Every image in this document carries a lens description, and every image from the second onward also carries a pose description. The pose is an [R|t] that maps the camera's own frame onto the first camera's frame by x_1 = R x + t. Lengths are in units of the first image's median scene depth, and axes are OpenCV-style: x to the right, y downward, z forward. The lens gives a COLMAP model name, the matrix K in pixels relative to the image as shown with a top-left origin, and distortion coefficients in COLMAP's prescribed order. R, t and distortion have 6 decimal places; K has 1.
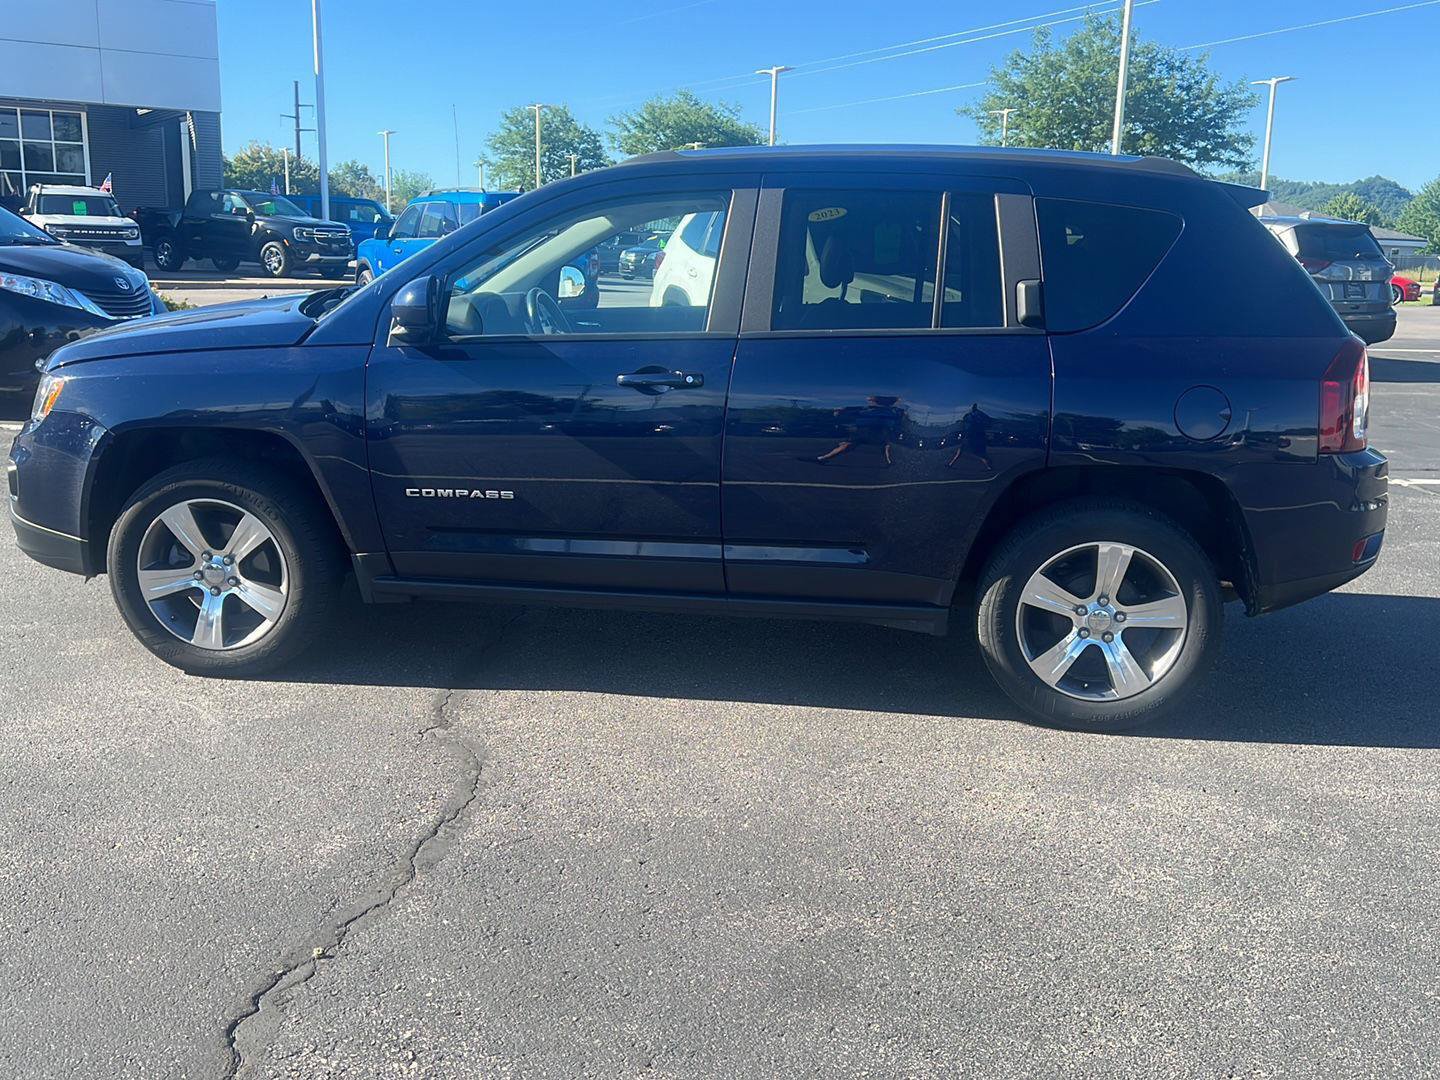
lens RADIAL K [[1382.4, 0, 720.0], [0, 1382.4, 540.0], [0, 0, 1]] dist [0.075015, -0.100818]
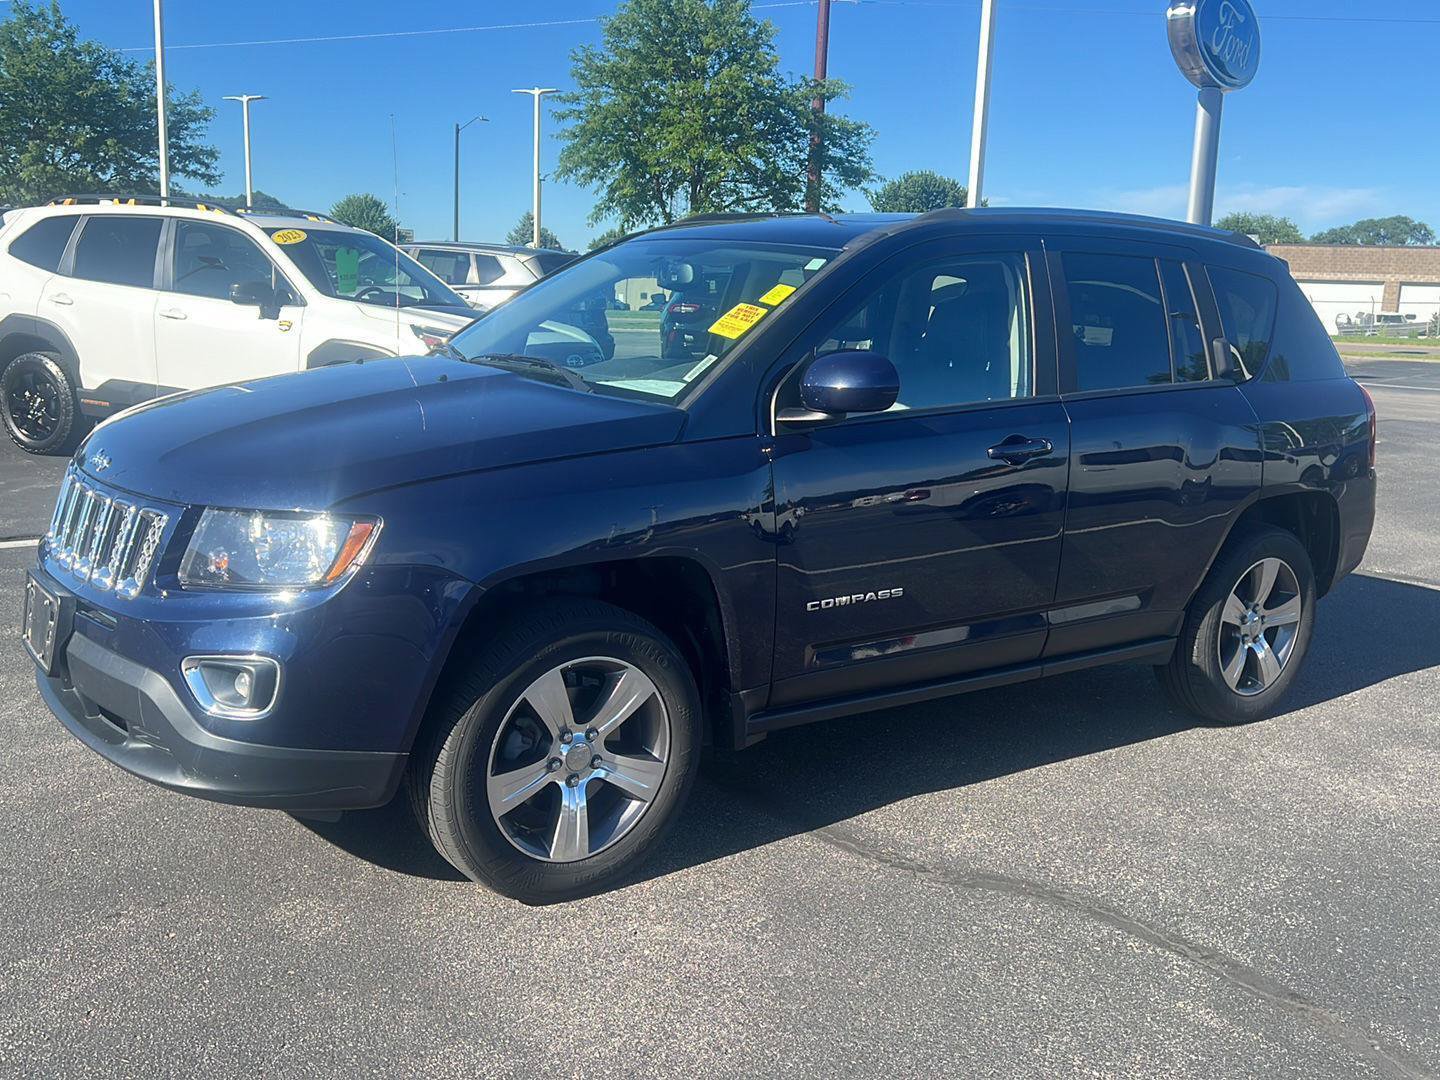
lens RADIAL K [[1382.4, 0, 720.0], [0, 1382.4, 540.0], [0, 0, 1]] dist [0.075015, -0.100818]
pose [[0.736075, -0.119151, 0.666331, -0.810413], [0.123520, 0.991501, 0.040848, -0.114253], [-0.665535, 0.052238, 0.744537, 0.413621]]
